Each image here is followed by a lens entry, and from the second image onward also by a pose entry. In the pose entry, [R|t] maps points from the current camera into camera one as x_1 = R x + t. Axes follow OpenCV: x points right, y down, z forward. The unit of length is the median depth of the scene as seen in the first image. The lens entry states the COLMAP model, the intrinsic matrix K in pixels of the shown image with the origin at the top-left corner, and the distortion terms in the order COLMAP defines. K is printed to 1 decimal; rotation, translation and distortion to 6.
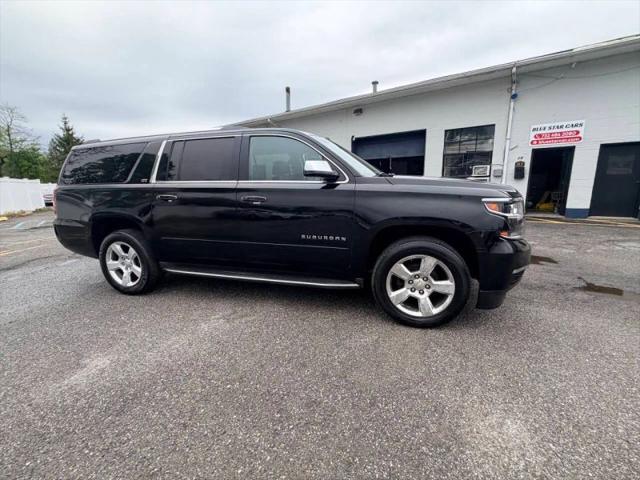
lens RADIAL K [[280.0, 0, 321.3], [0, 280.0, 239.4], [0, 0, 1]] dist [0.000833, -0.000599]
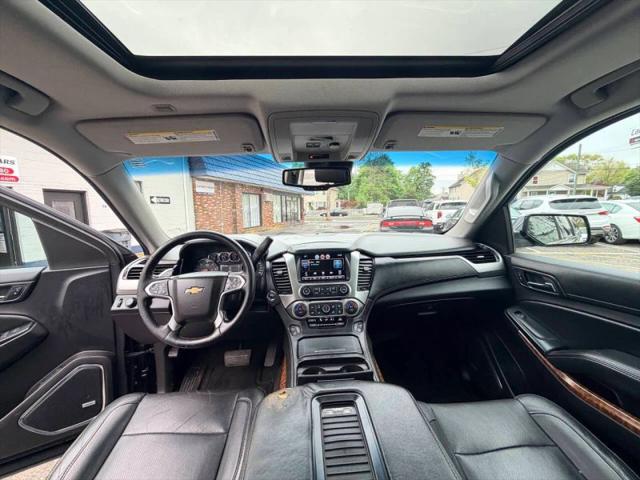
lens RADIAL K [[254.3, 0, 317.3], [0, 254.3, 239.3], [0, 0, 1]] dist [-0.000640, -0.000068]
pose [[-0.336680, -0.083294, 0.937928, -0.163141], [0.212709, 0.963605, 0.161929, -0.230178], [-0.917280, 0.254024, -0.306709, 0.873090]]
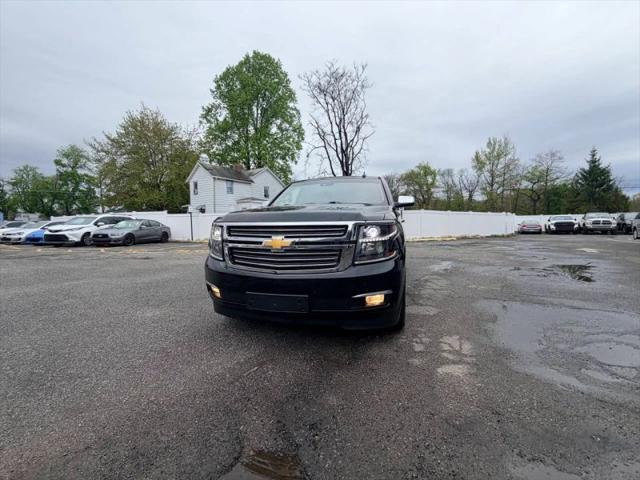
lens RADIAL K [[280.0, 0, 320.6], [0, 280.0, 239.7], [0, 0, 1]] dist [0.000833, -0.000599]
pose [[0.010201, 0.074620, -0.997160, 1.022518], [-0.183619, 0.980395, 0.071487, -0.131624], [0.982945, 0.182368, 0.023703, 0.764214]]
